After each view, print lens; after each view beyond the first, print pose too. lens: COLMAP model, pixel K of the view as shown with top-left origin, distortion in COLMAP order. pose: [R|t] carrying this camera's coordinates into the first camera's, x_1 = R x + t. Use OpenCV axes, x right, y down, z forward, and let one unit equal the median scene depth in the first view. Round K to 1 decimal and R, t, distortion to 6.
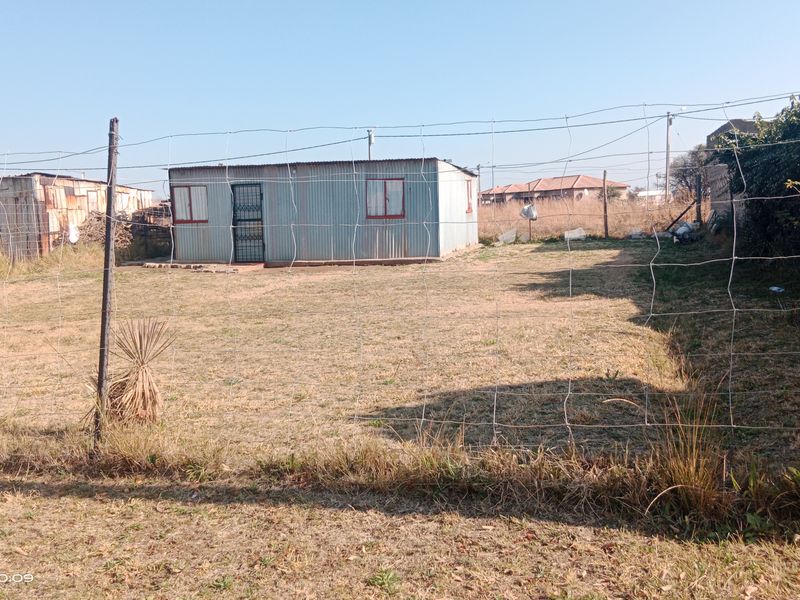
lens RADIAL K [[820.5, 0, 395.1], [0, 820.5, 300.7], [0, 0, 1]] dist [0.113442, -0.204136]
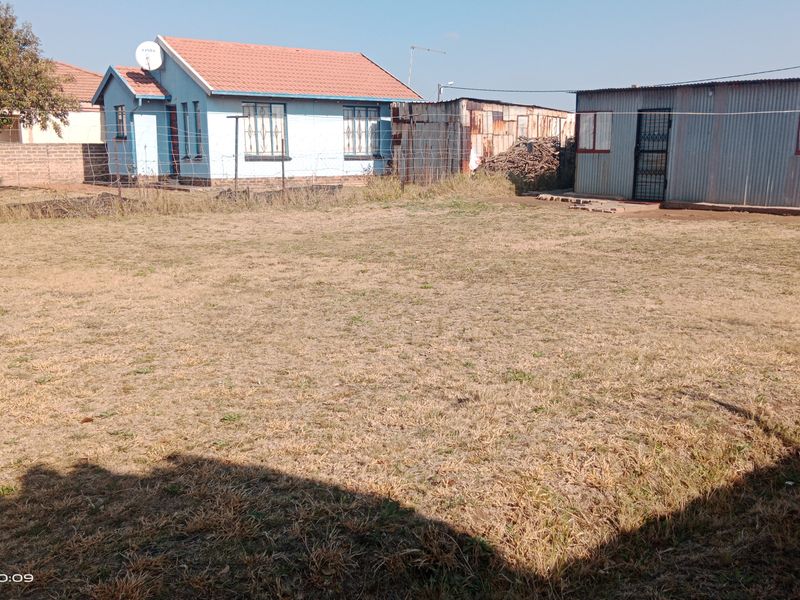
lens RADIAL K [[820.5, 0, 395.1], [0, 820.5, 300.7], [0, 0, 1]] dist [0.113442, -0.204136]
pose [[0.802192, 0.141225, -0.580124, 0.134899], [-0.085833, 0.988809, 0.122024, -0.026873], [0.590864, -0.048093, 0.805336, 0.138110]]
